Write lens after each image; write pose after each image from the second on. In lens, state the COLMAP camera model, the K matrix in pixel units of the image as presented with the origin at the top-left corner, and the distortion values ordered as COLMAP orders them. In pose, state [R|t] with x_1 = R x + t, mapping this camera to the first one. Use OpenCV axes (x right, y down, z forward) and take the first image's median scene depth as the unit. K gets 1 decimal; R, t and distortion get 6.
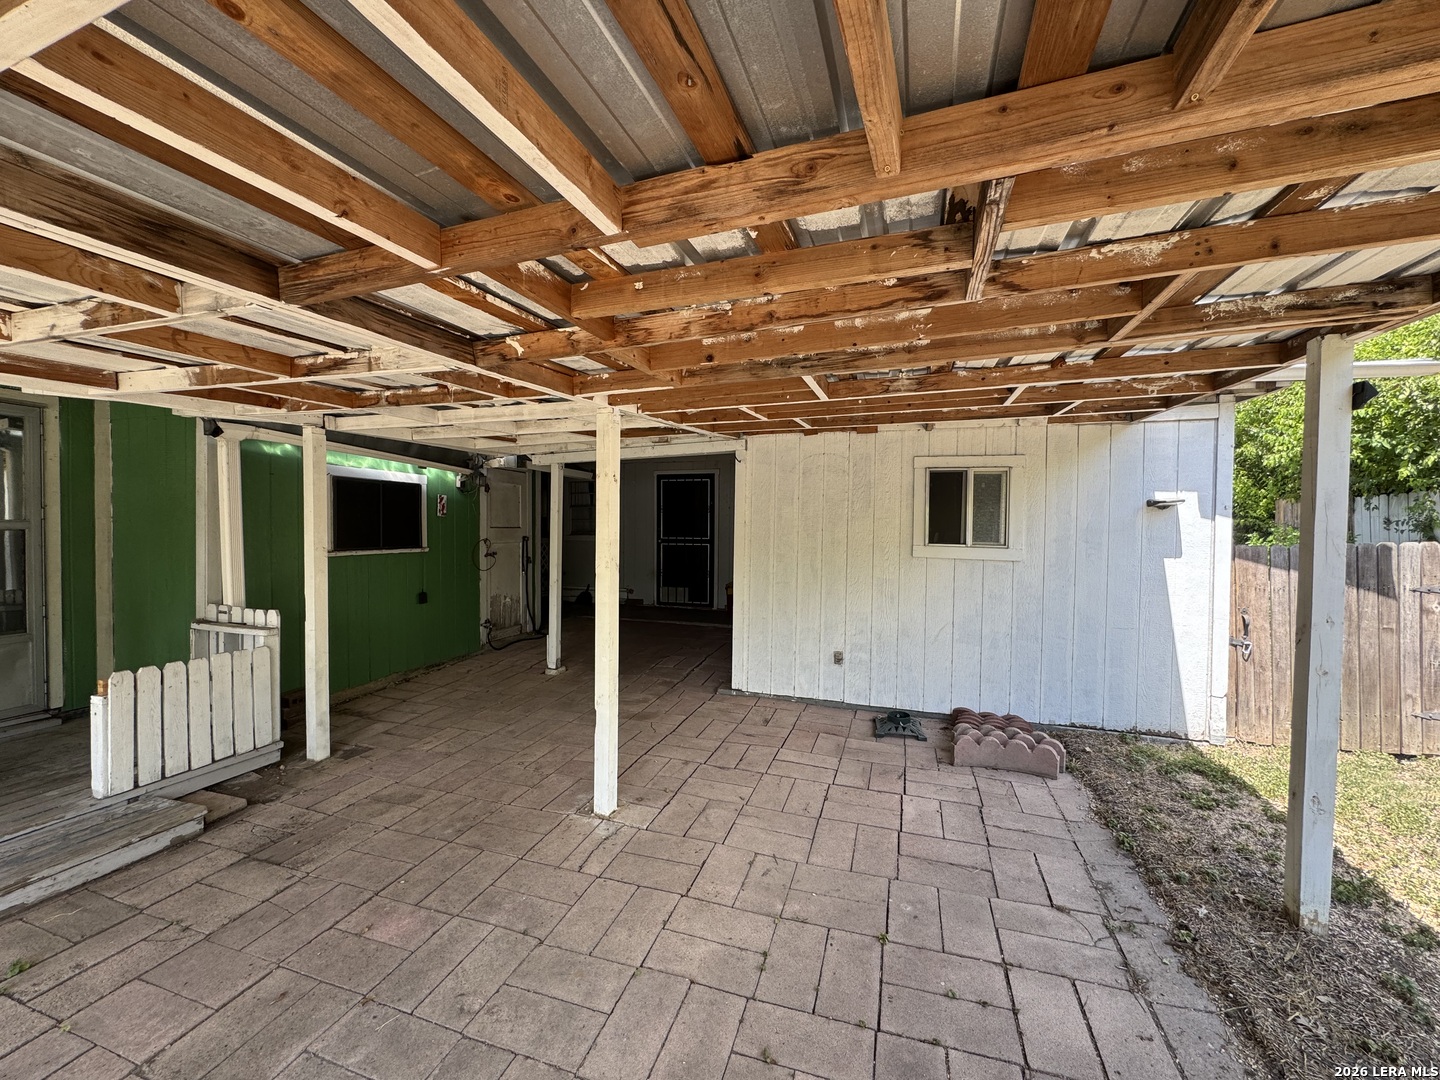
lens RADIAL K [[574.8, 0, 717.4], [0, 574.8, 534.7], [0, 0, 1]] dist [-0.000839, -0.000276]
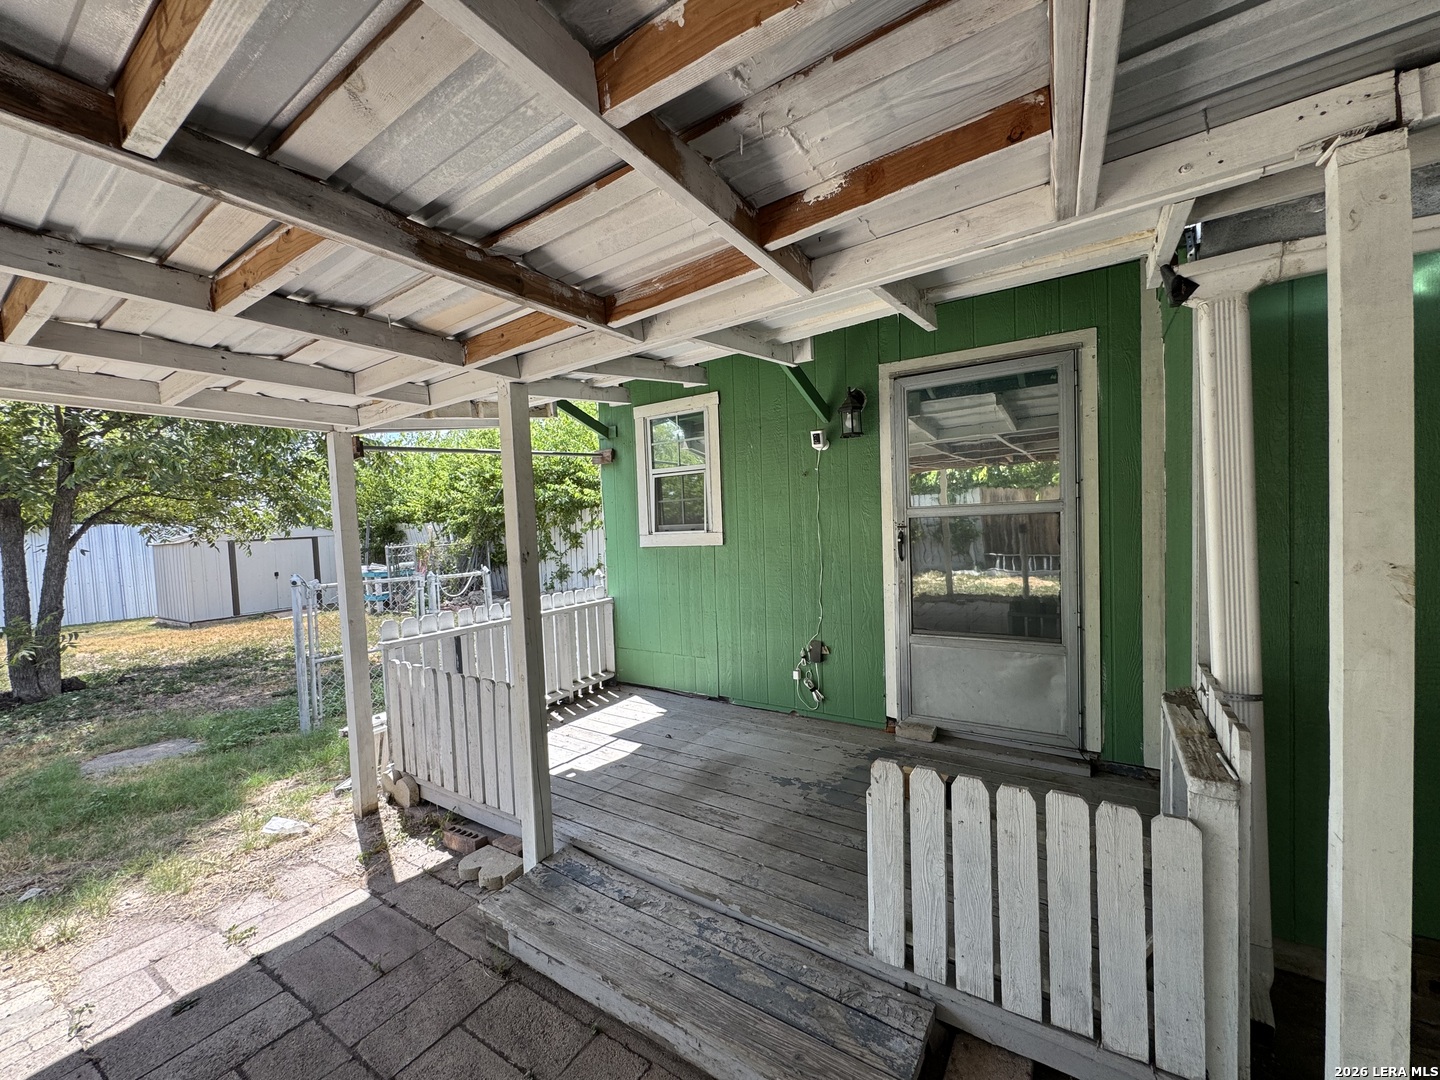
lens RADIAL K [[574.8, 0, 720.5], [0, 574.8, 543.2], [0, 0, 1]] dist [-0.000839, -0.000276]
pose [[-0.256605, 0.039781, -0.965697, -0.332806], [0.022376, 0.999129, 0.035213, -0.005049], [0.966257, -0.012573, -0.257271, 0.758556]]
